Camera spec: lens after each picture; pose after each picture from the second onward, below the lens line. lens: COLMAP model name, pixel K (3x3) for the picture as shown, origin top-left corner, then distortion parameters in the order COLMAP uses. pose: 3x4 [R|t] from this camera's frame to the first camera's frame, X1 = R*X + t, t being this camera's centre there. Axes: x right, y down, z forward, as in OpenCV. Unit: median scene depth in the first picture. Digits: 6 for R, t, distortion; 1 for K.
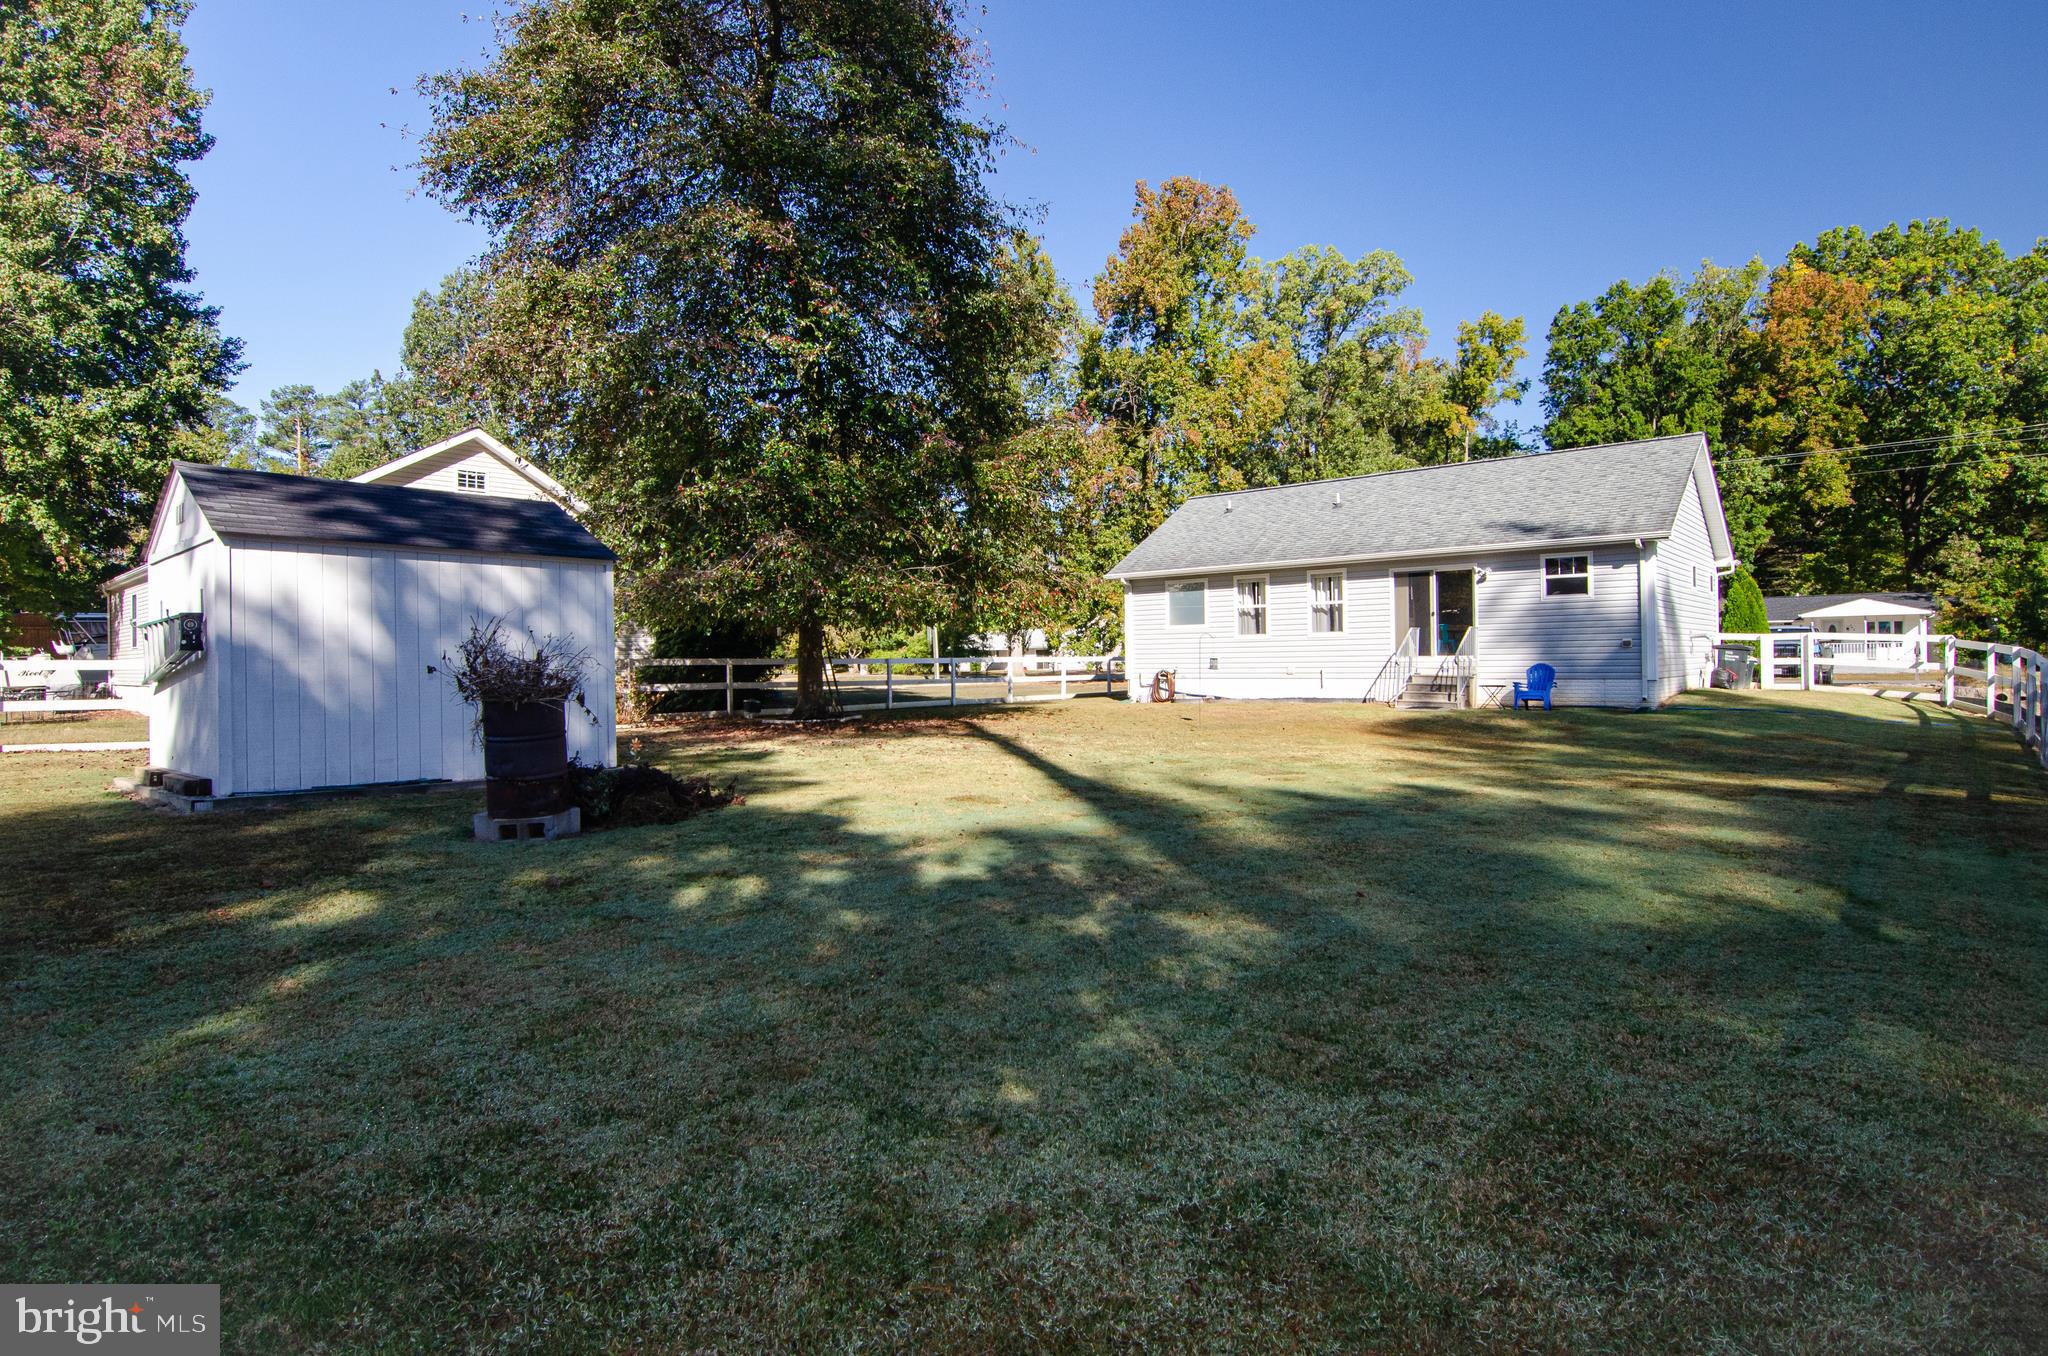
lens RADIAL K [[992.0, 0, 1020.0], [0, 992.0, 633.3], [0, 0, 1]] dist [0.000487, -0.010219]
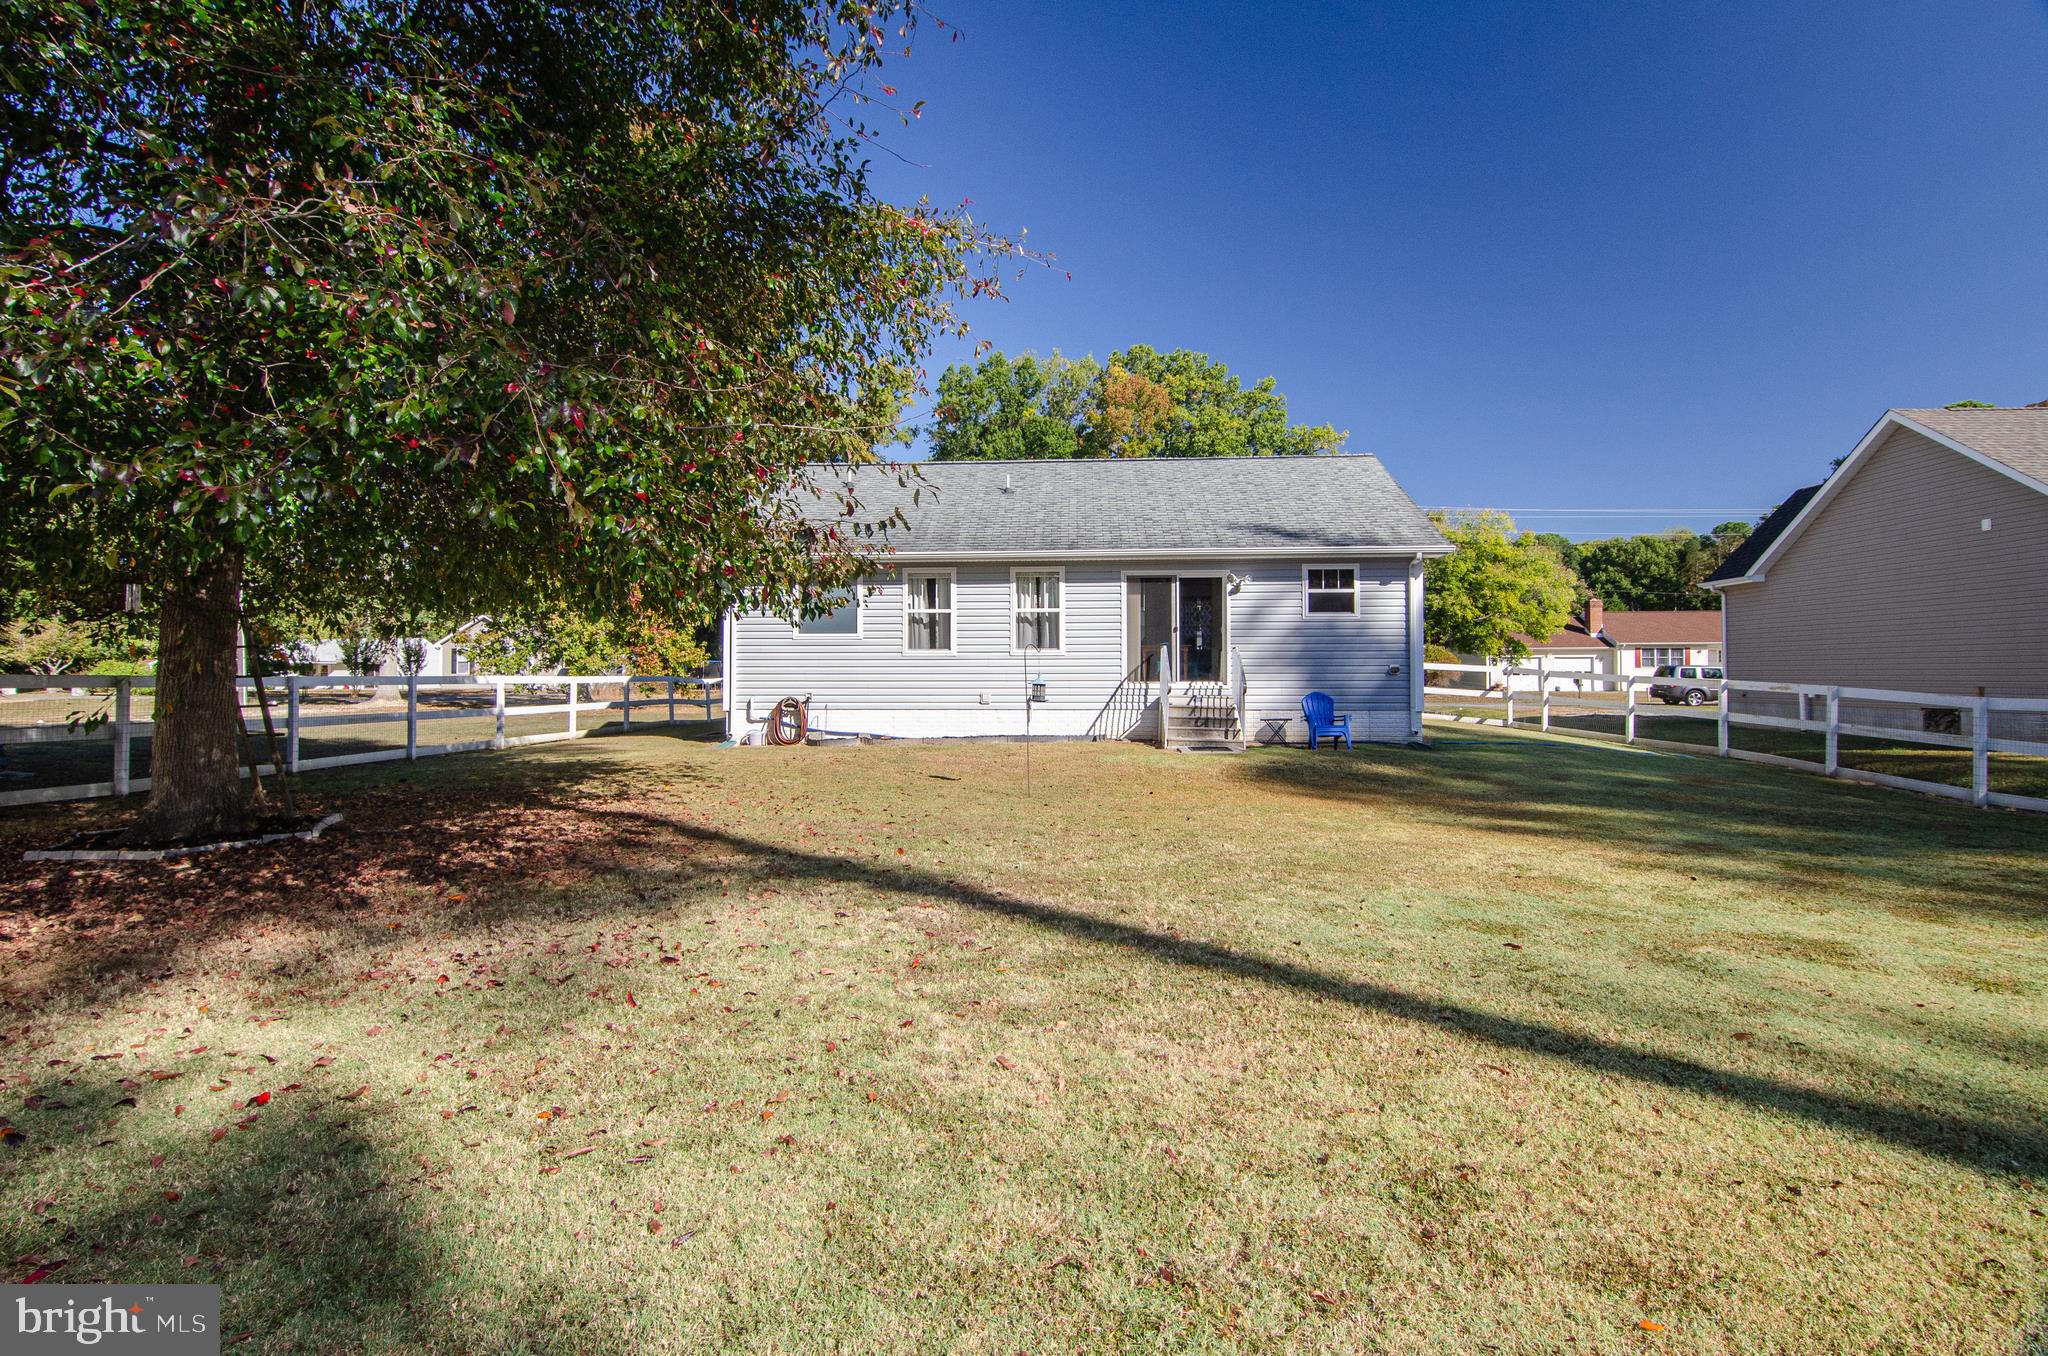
lens RADIAL K [[964.3, 0, 1017.6], [0, 964.3, 653.5], [0, 0, 1]] dist [0.013143, 0.000123]
pose [[0.814535, 0.023236, 0.579650, -0.135505], [-0.024853, 0.999678, -0.005148, 0.006708], [-0.579582, -0.010213, 0.814850, 0.405237]]
